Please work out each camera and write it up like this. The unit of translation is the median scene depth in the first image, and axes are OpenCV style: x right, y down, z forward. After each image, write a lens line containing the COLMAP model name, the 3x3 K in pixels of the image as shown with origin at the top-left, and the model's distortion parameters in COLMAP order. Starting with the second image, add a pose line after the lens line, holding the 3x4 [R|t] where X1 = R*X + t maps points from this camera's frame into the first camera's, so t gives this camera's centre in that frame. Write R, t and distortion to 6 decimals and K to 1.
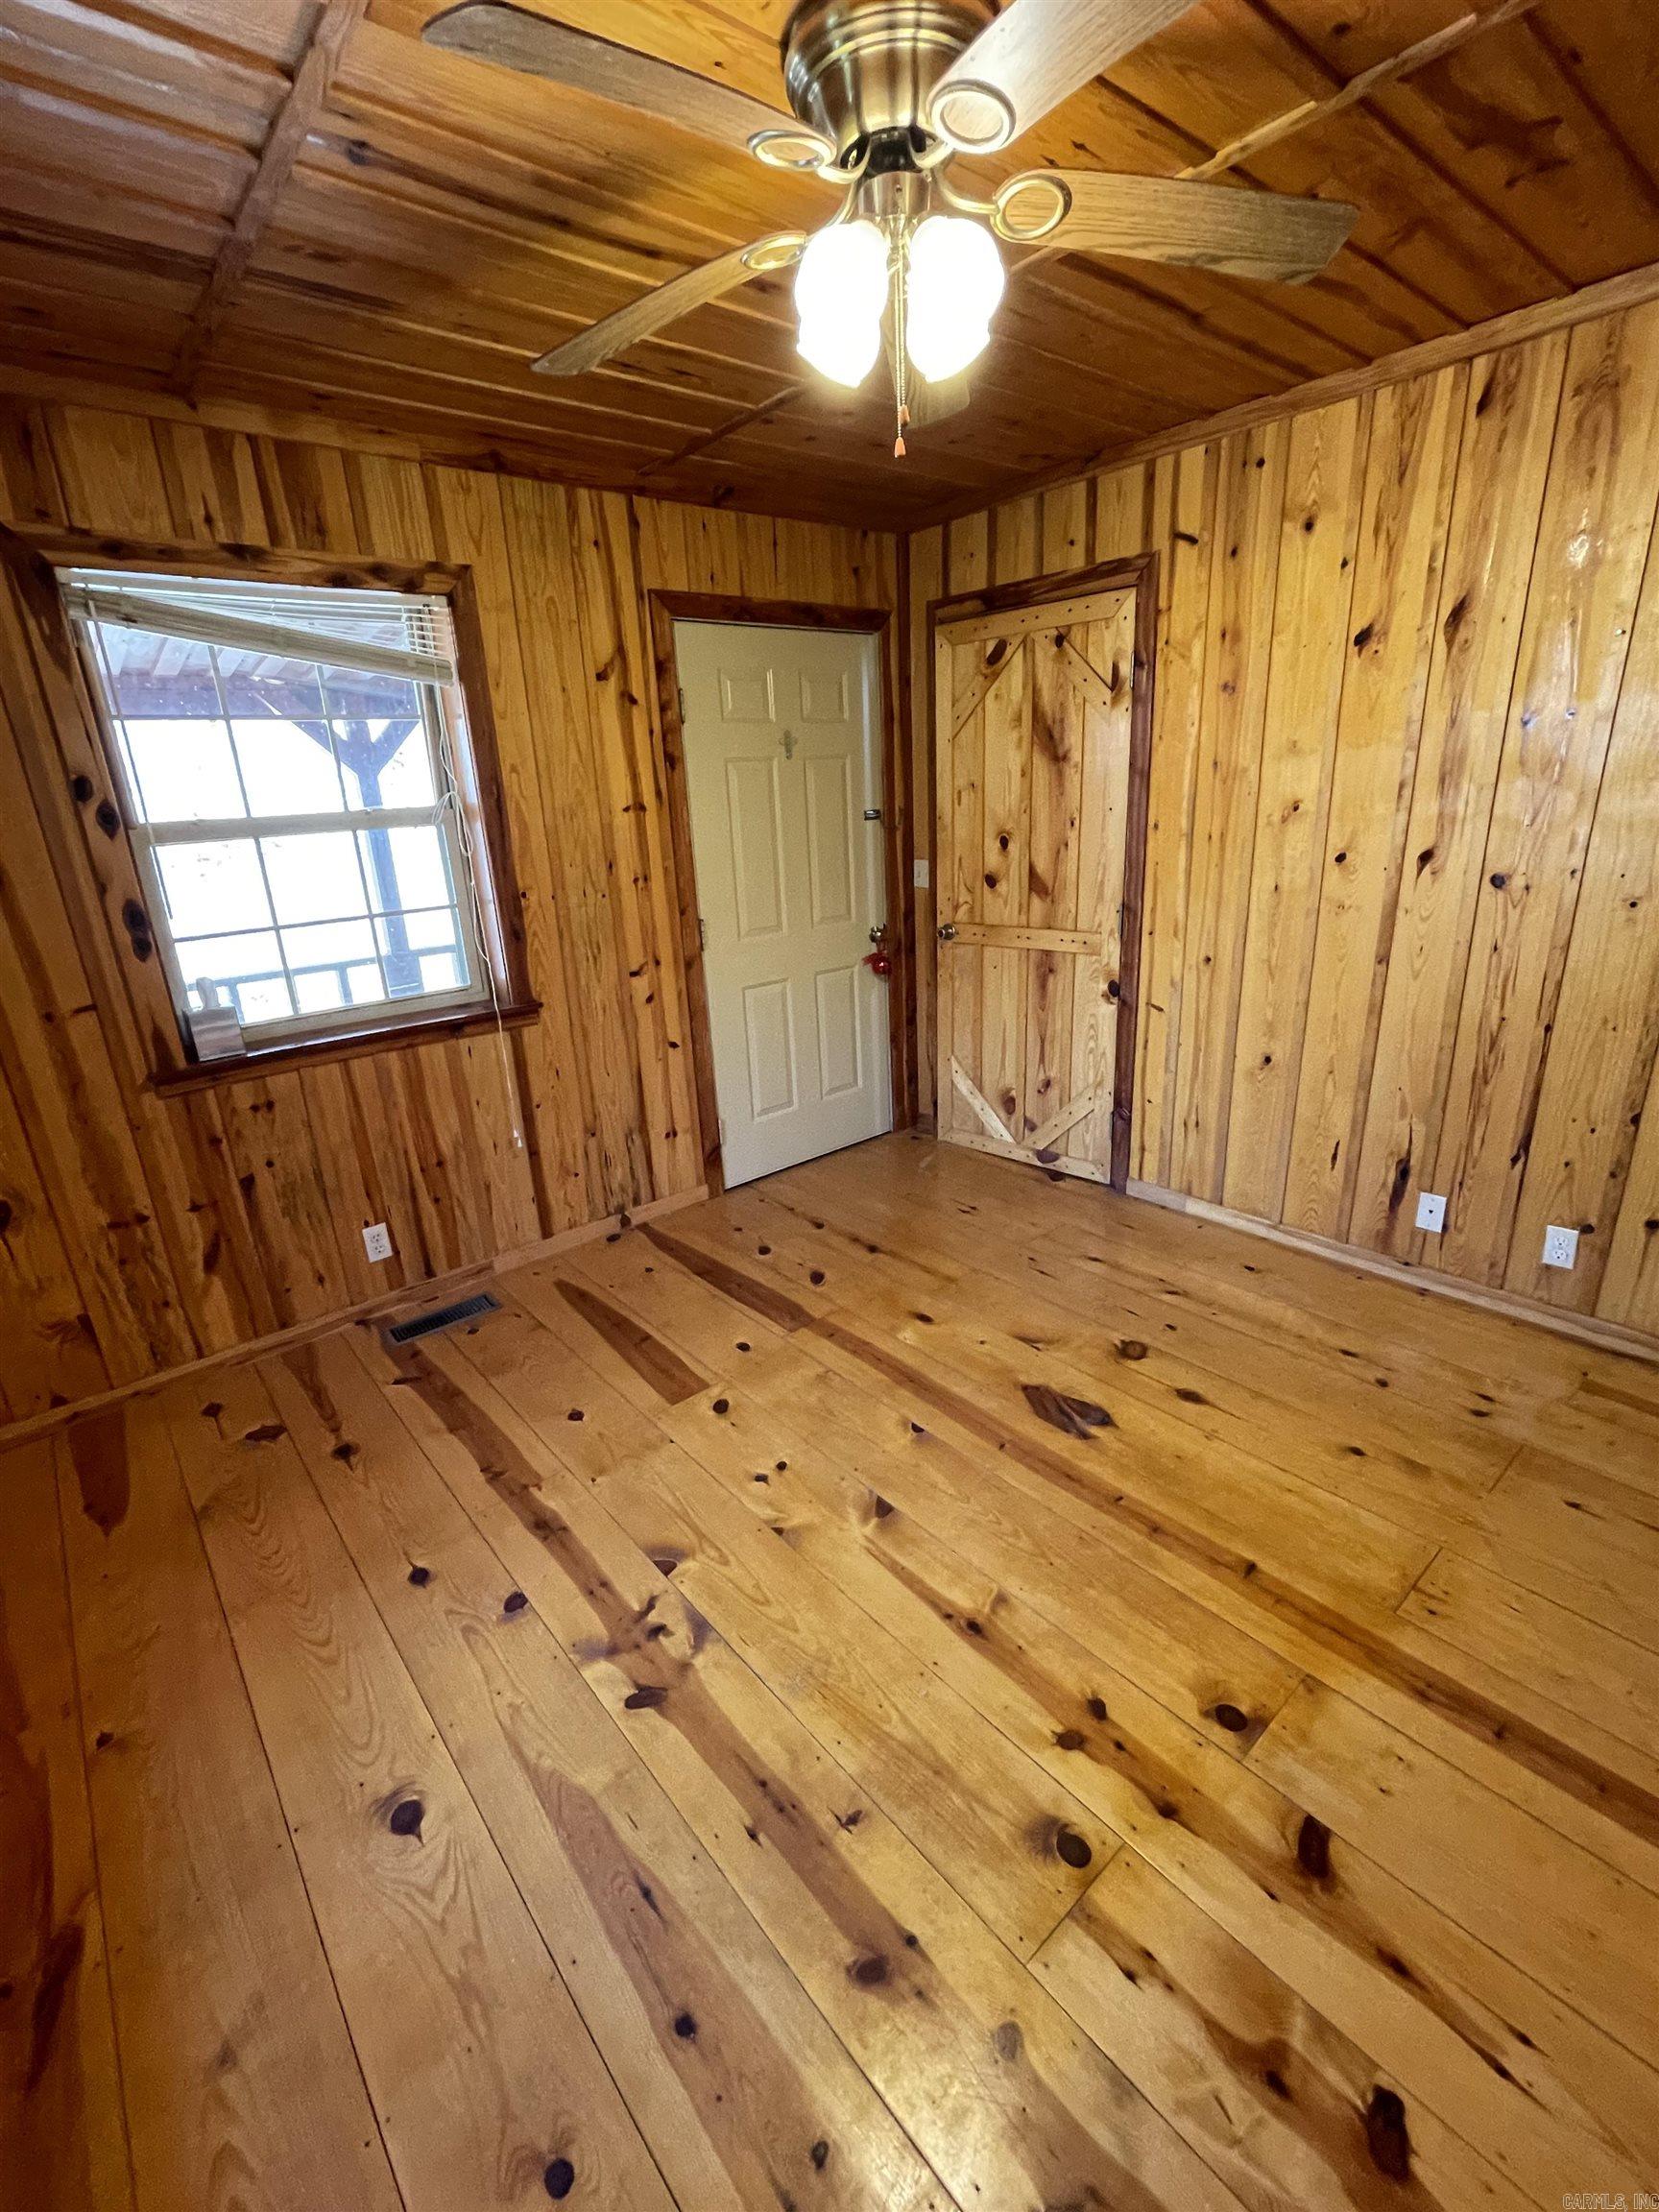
lens RADIAL K [[975.5, 0, 830.6], [0, 975.5, 1108.6], [0, 0, 1]] dist [0.001321, 0.000026]
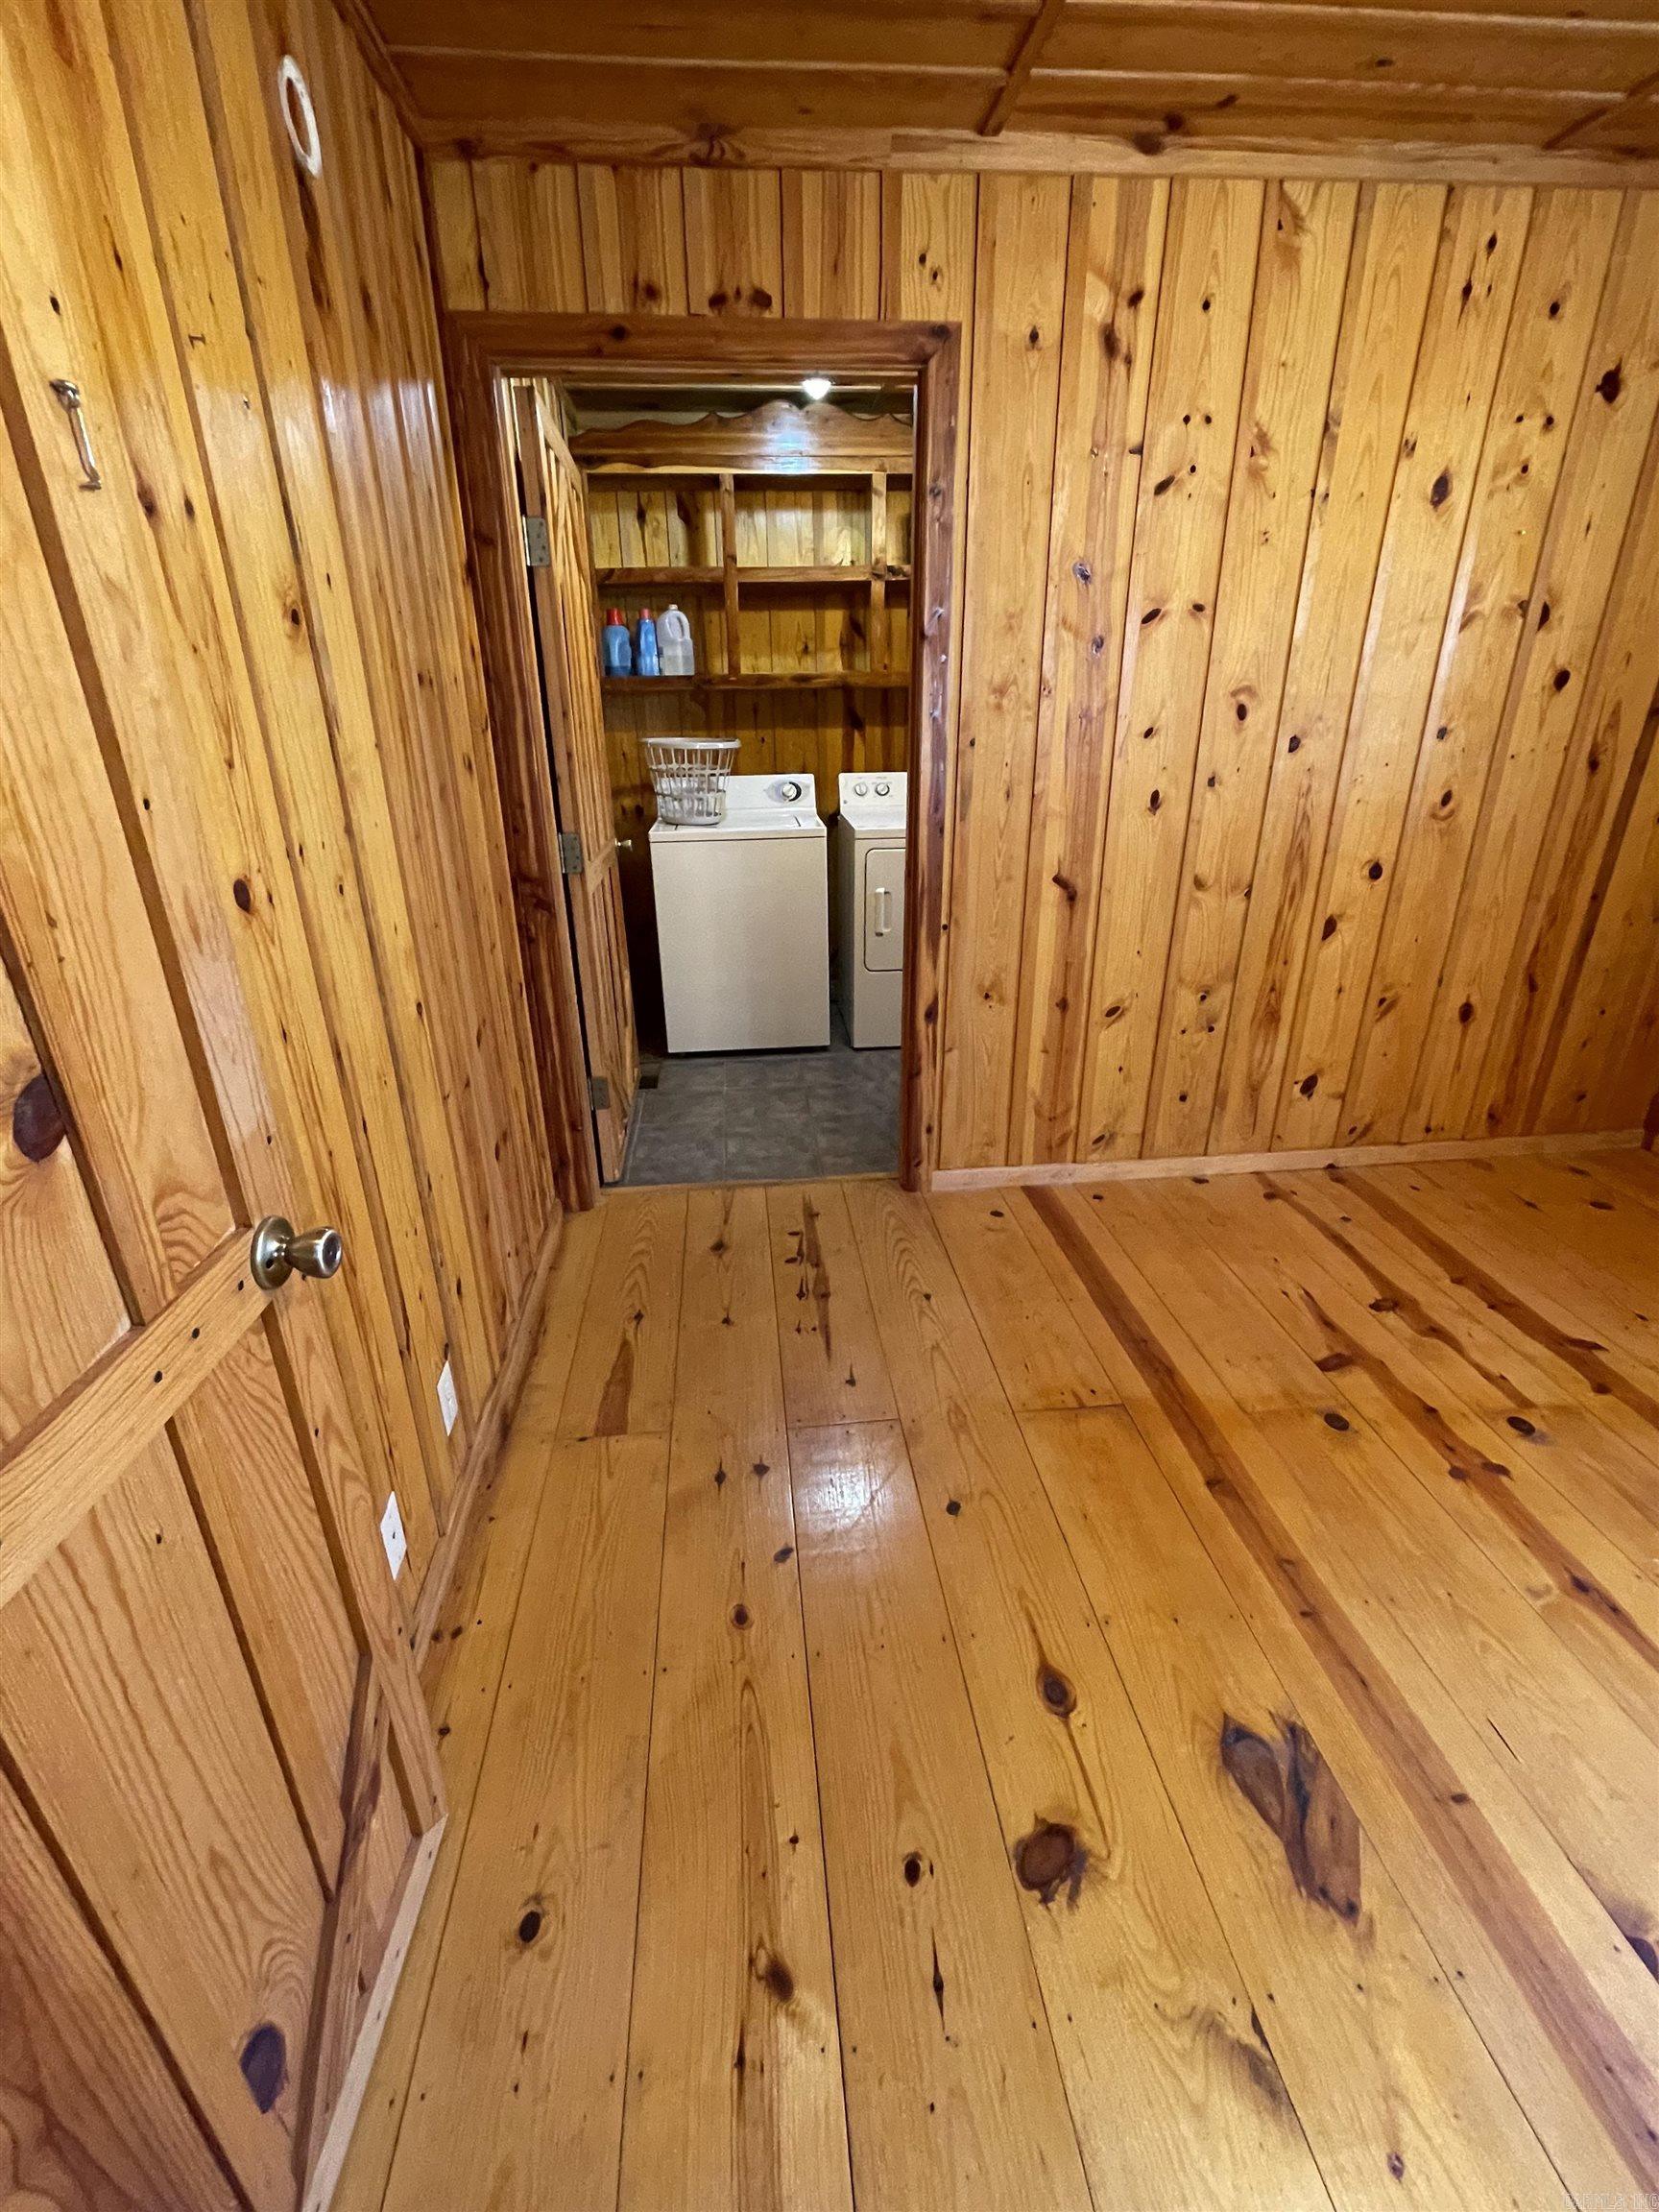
lens RADIAL K [[975.5, 0, 828.4], [0, 975.5, 1104.8], [0, 0, 1]] dist [0.001321, 0.000026]
pose [[-0.817922, -0.176171, 0.547693, 0.330144], [0.228554, 0.774130, 0.590327, -0.551269], [-0.527984, 0.608019, -0.592913, 1.814895]]
